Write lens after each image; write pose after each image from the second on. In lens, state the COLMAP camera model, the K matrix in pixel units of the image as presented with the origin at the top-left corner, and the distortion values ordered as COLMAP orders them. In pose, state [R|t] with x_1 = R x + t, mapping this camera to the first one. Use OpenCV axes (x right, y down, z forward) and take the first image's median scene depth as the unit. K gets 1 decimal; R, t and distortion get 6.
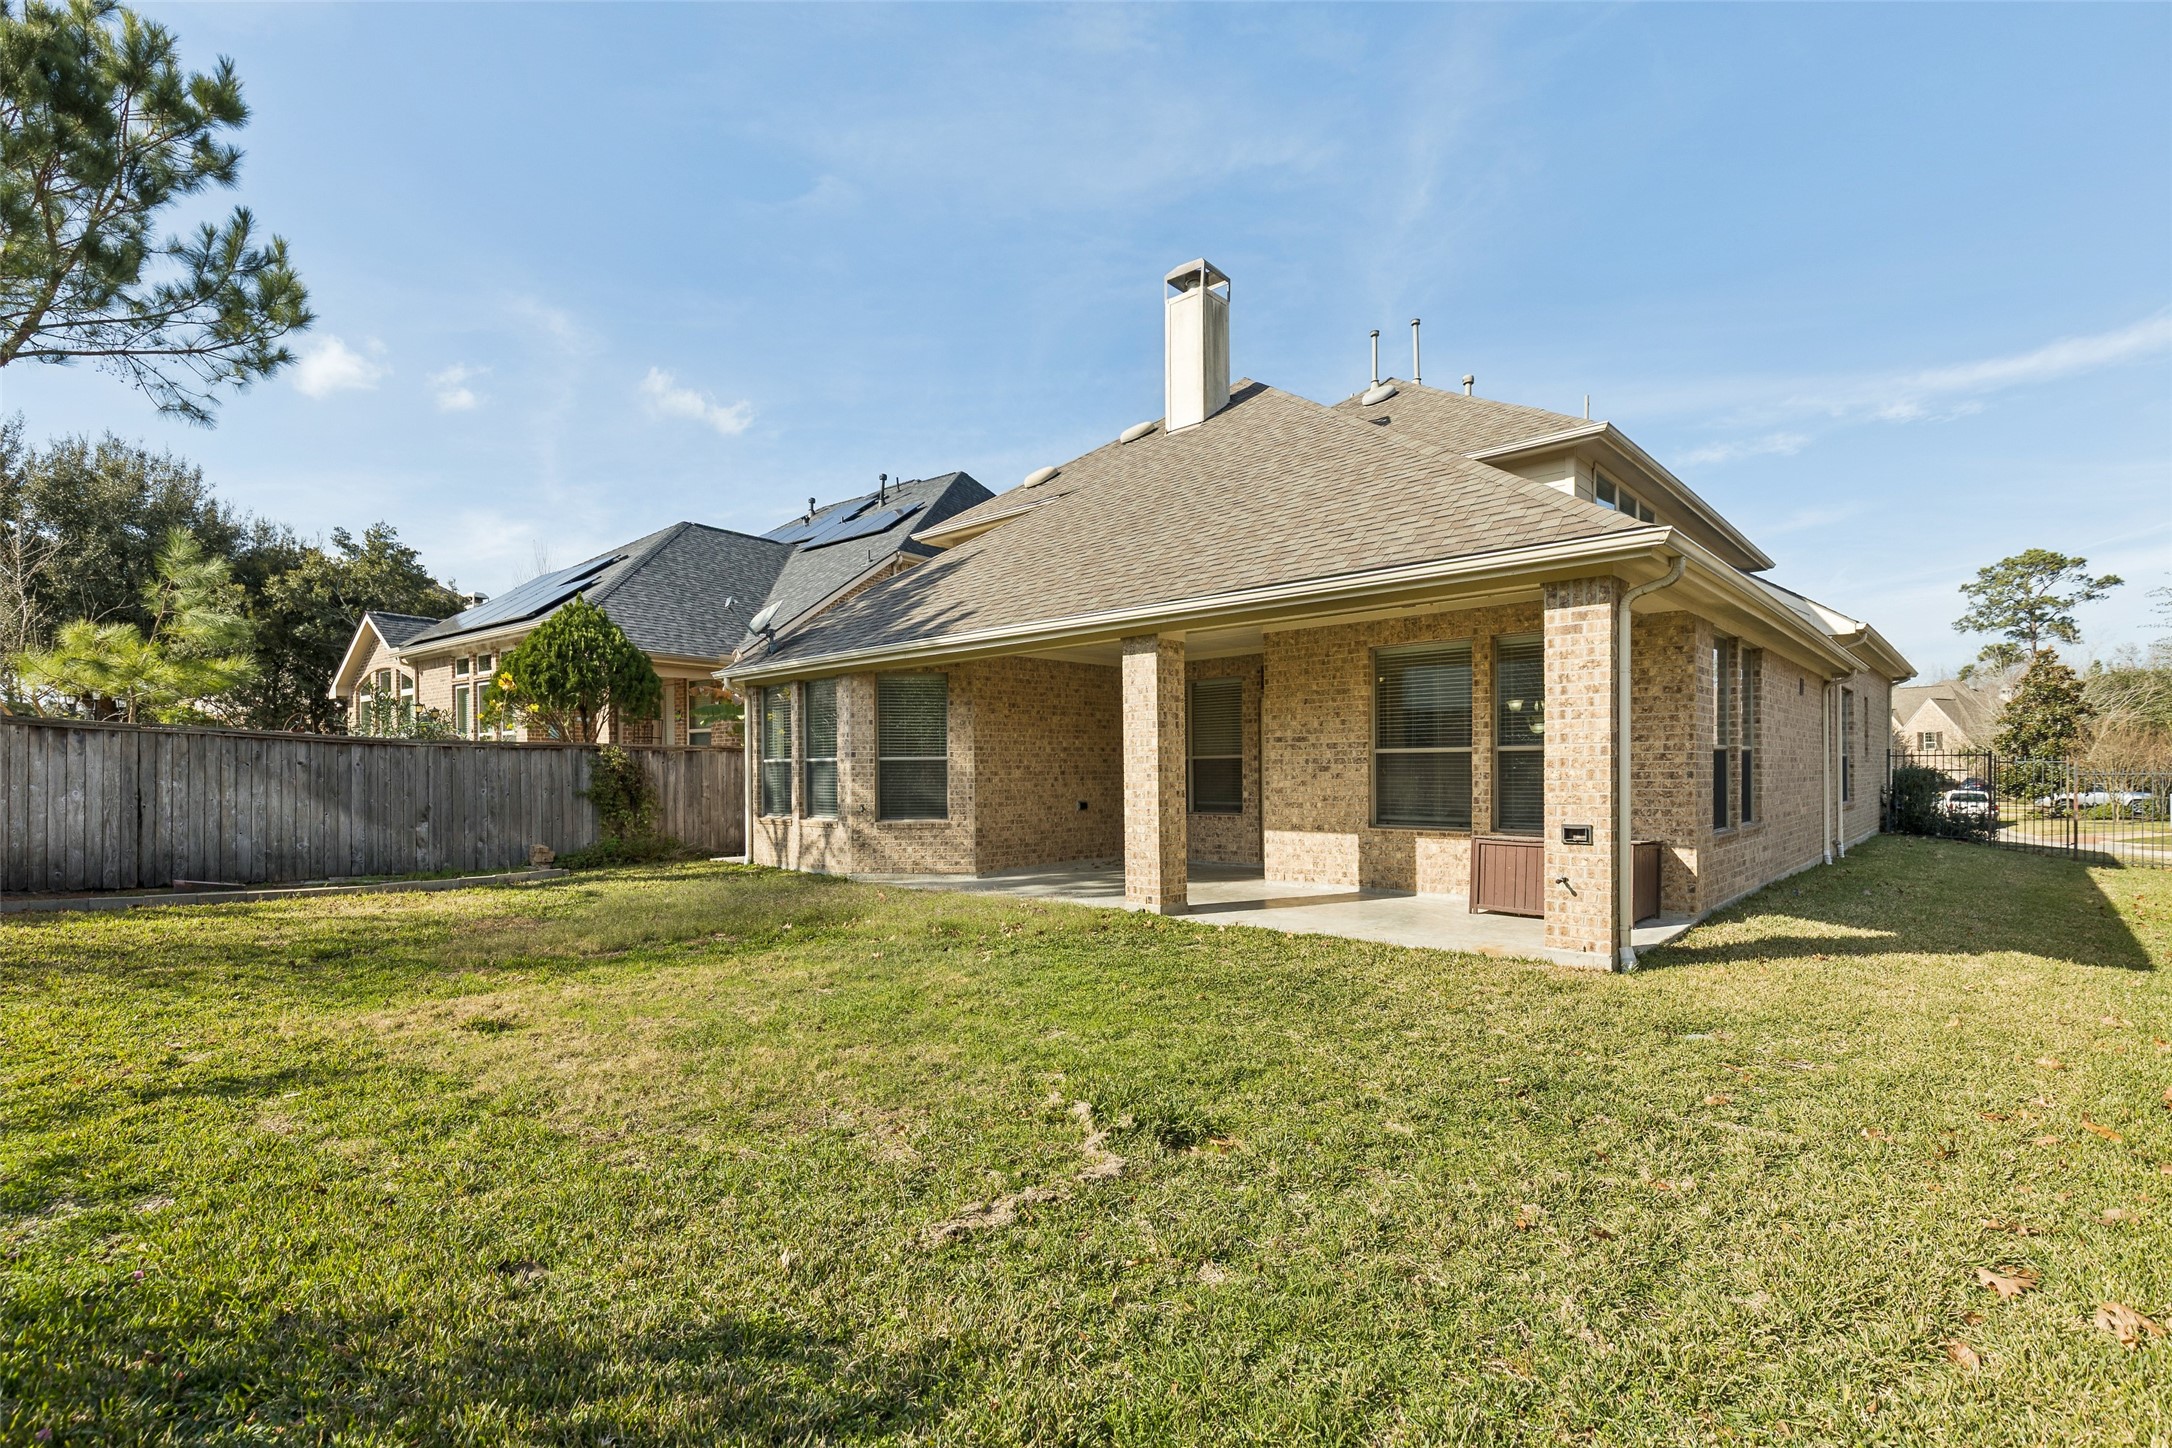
lens RADIAL K [[971.2, 0, 1079.6], [0, 971.2, 785.8], [0, 0, 1]] dist [0.001615, 0.000617]
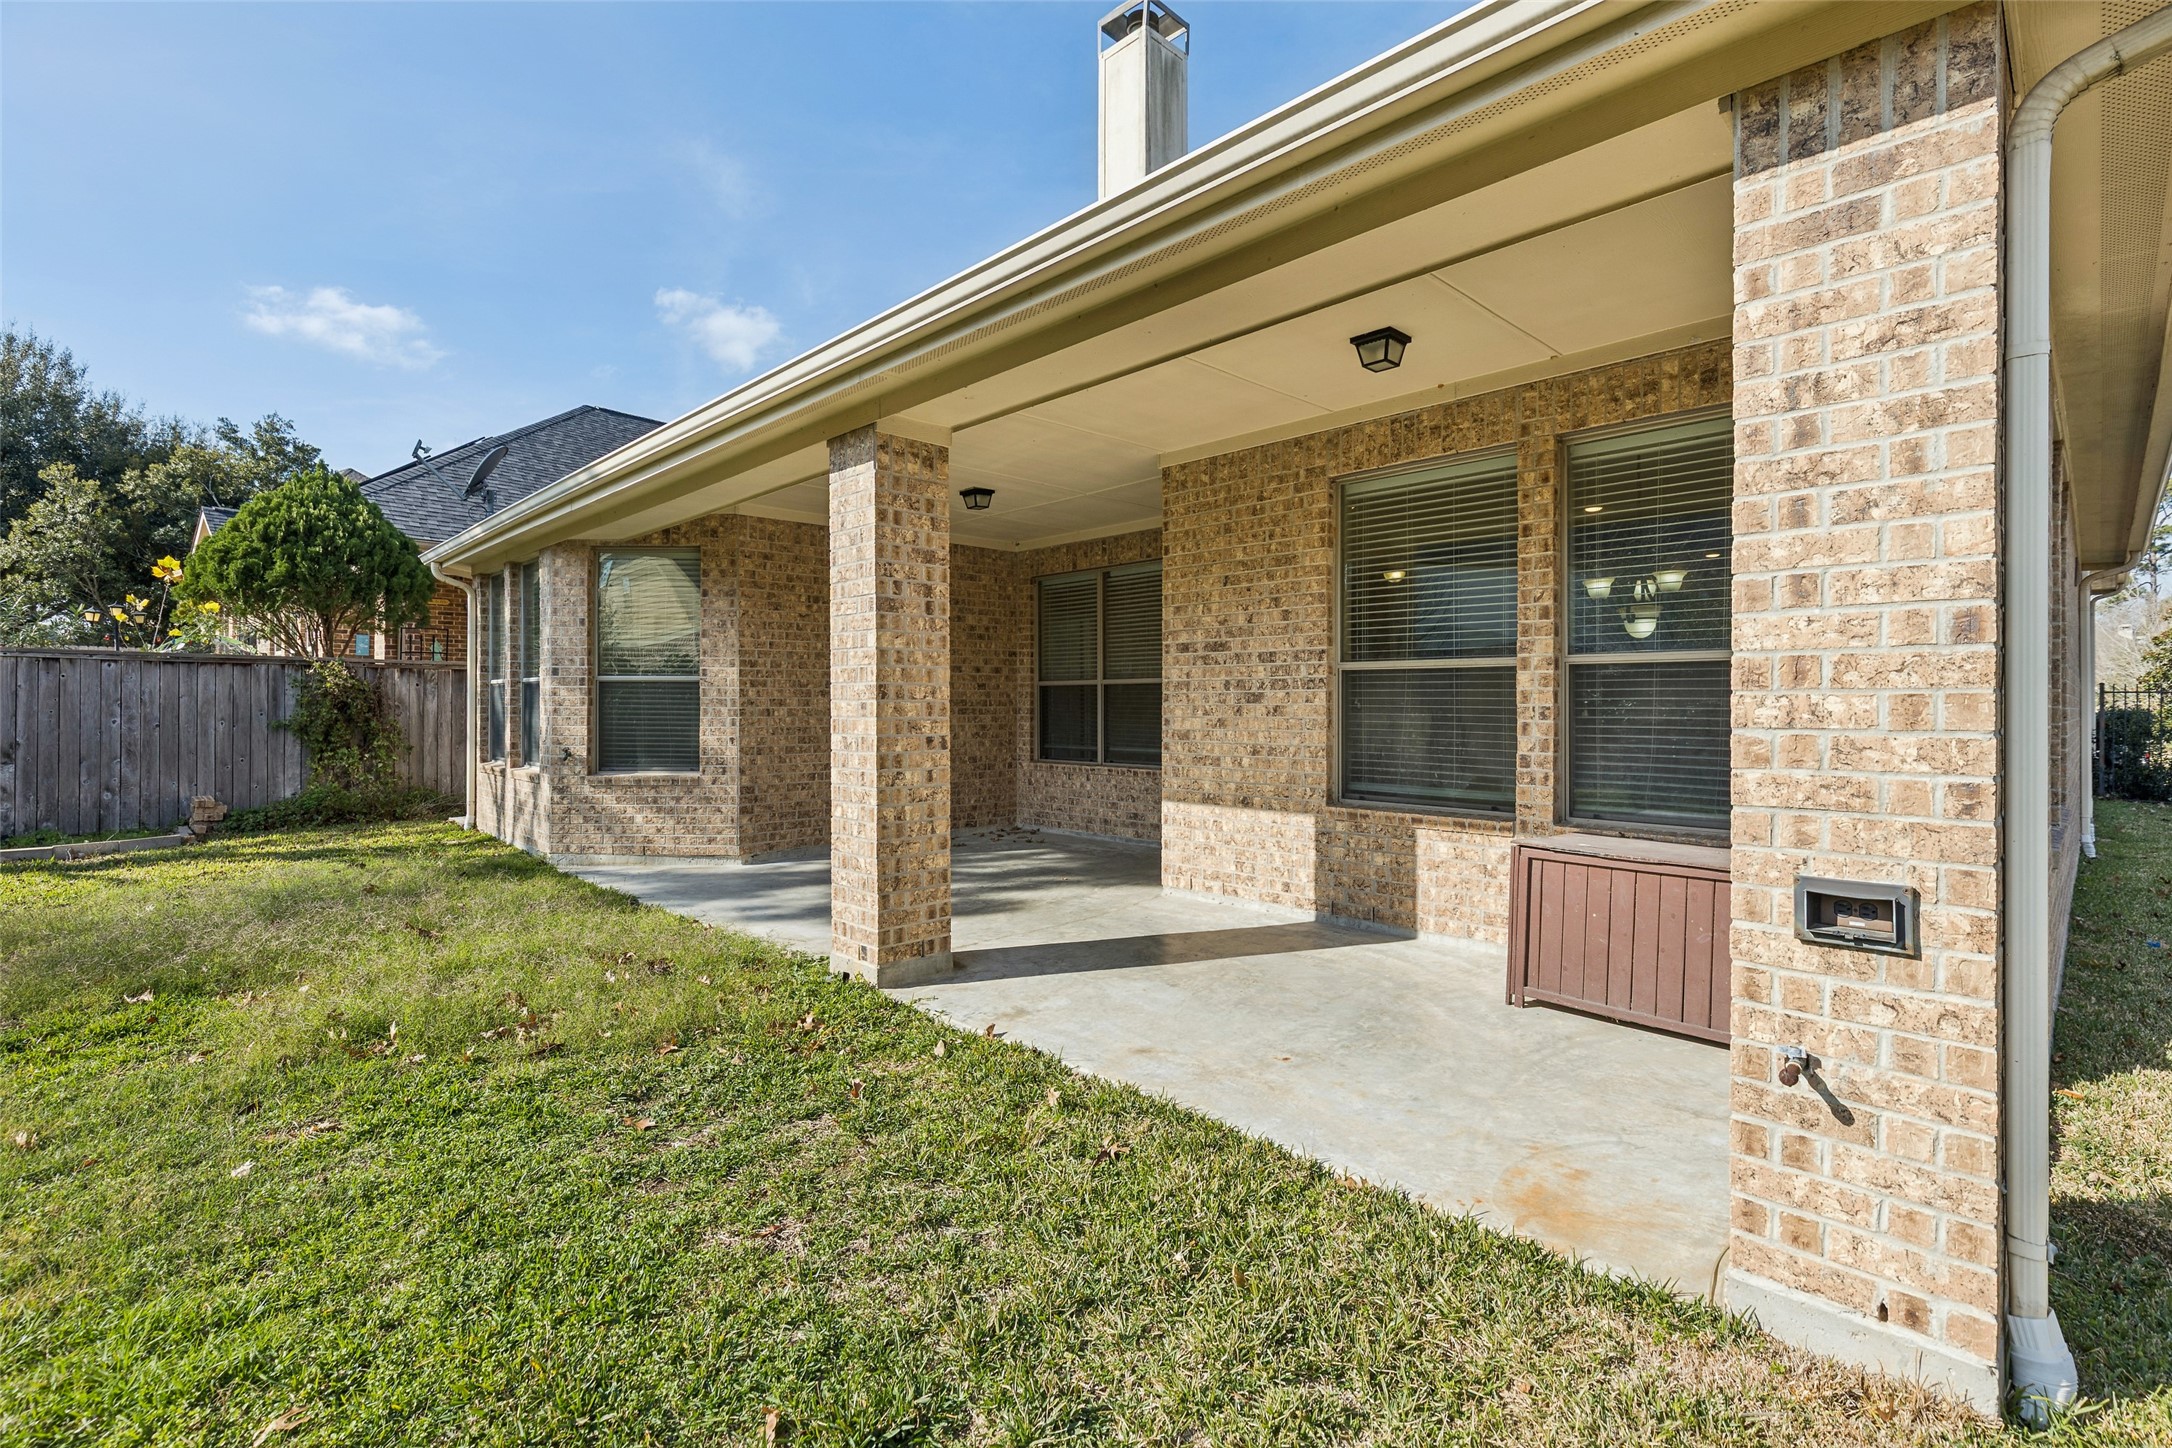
lens RADIAL K [[971.2, 0, 1088.0], [0, 971.2, 708.3], [0, 0, 1]] dist [0.001615, 0.000617]
pose [[0.998882, 0.009552, -0.046294, 0.175467], [-0.010070, 0.999889, -0.010965, -0.004108], [0.046184, 0.011419, 0.998868, 0.415297]]
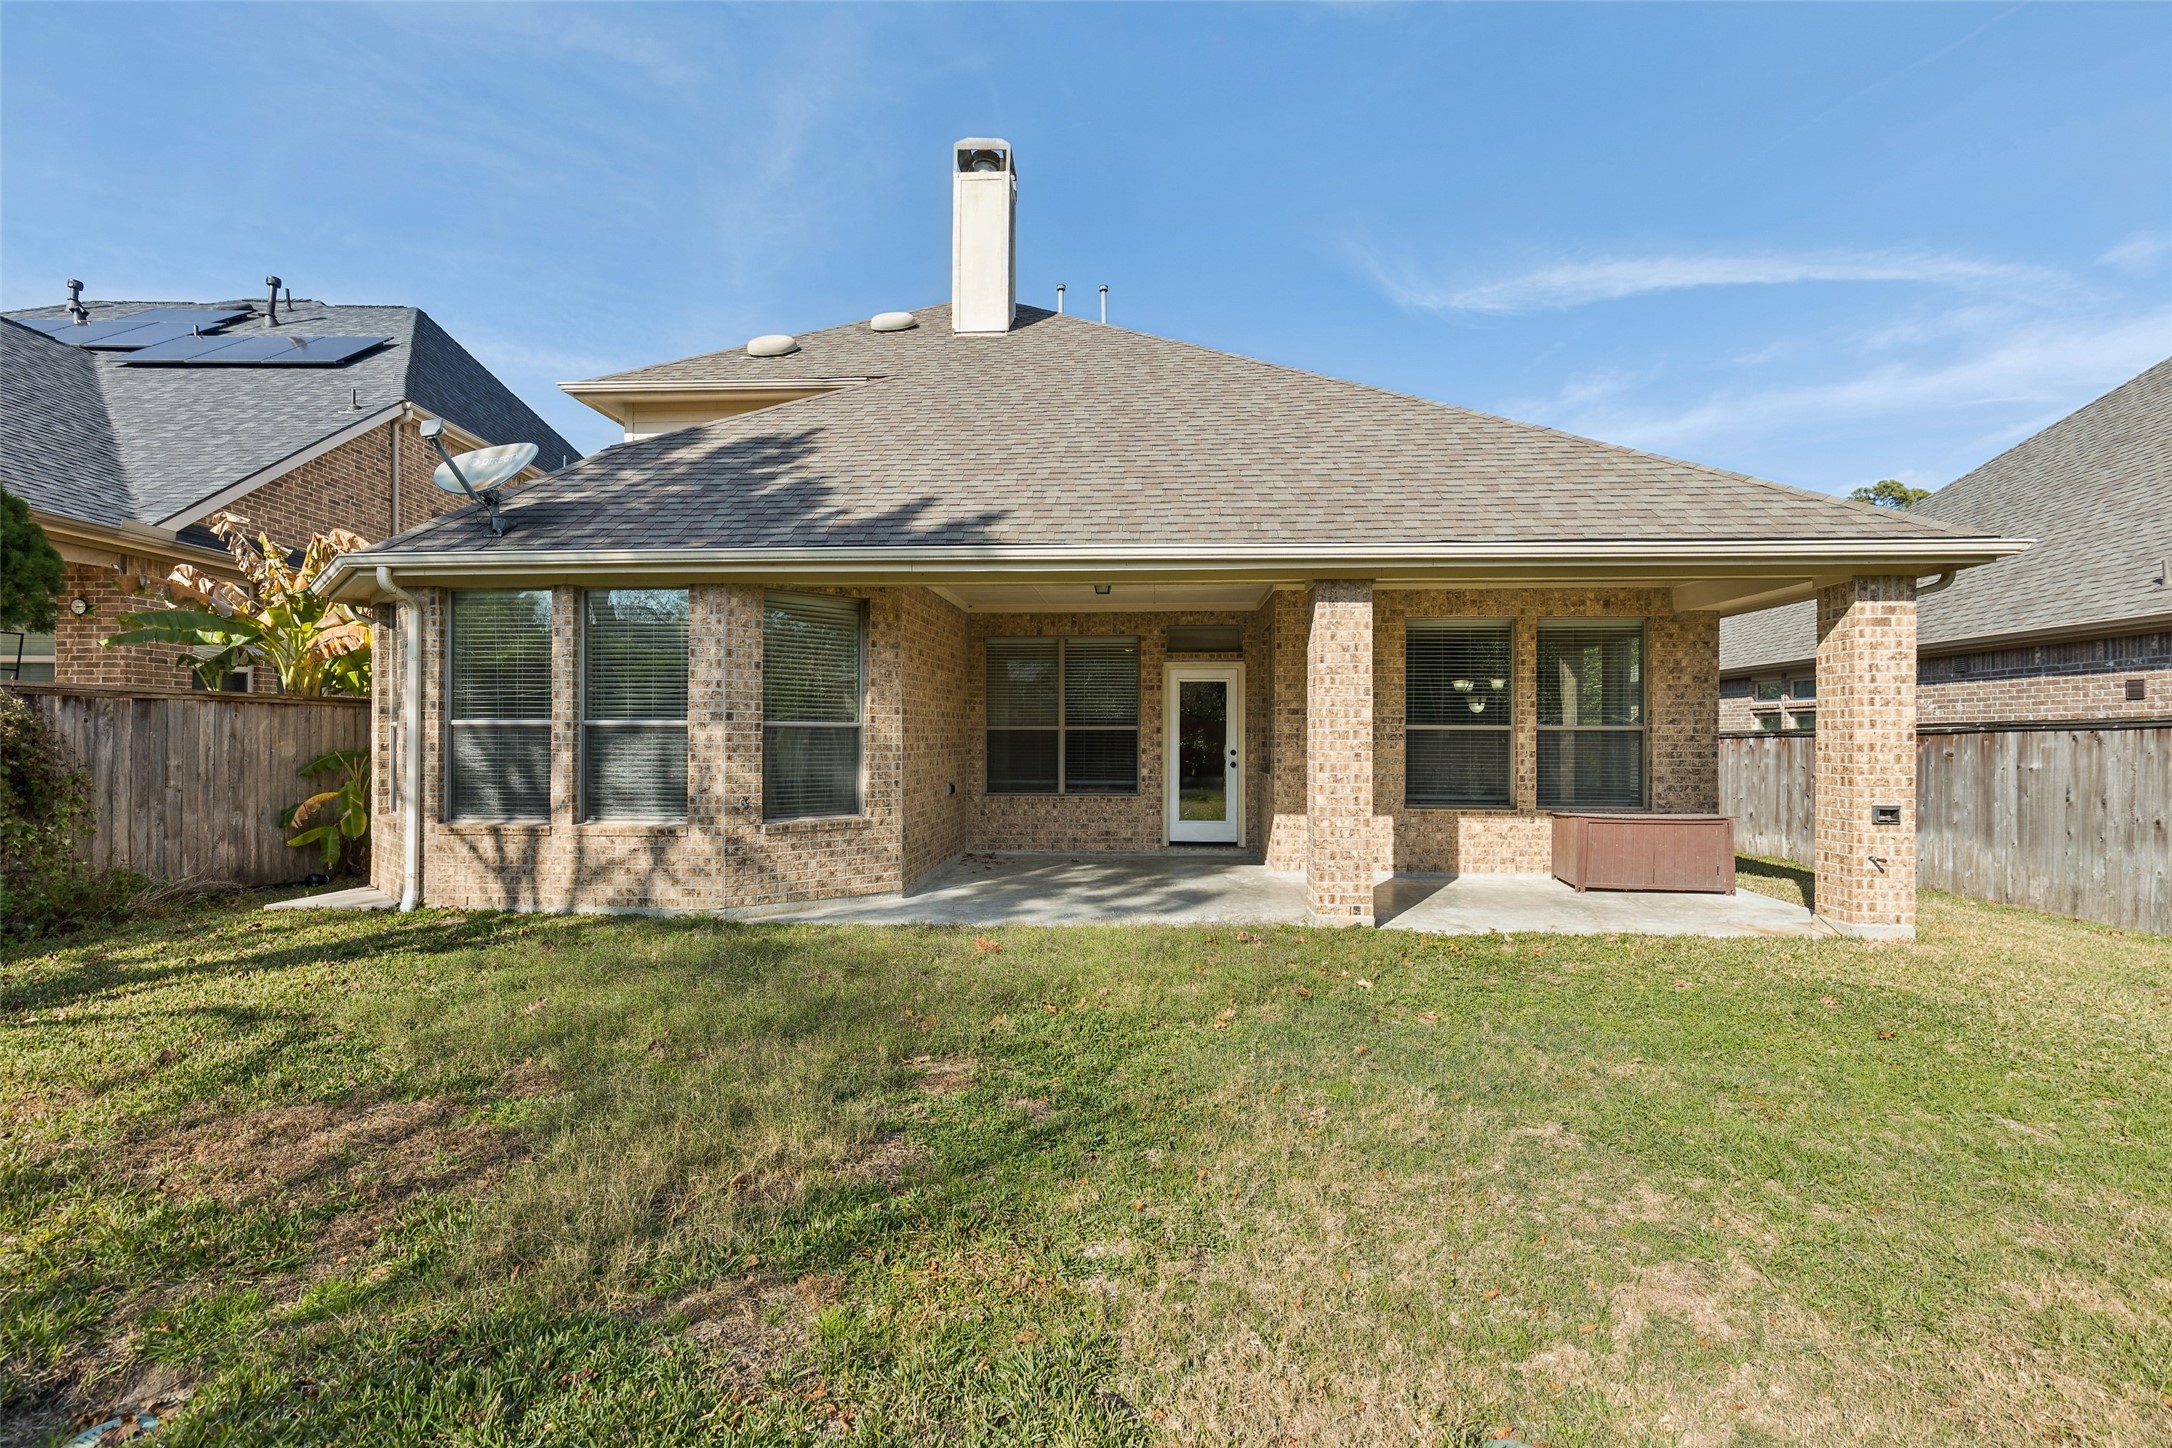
lens RADIAL K [[971.2, 0, 1085.9], [0, 971.2, 740.7], [0, 0, 1]] dist [0.001615, 0.000617]
pose [[0.781876, 0.007131, 0.623393, -0.500259], [-0.000603, 0.999943, -0.010683, -0.011457], [-0.623434, 0.007977, 0.781835, 0.426050]]
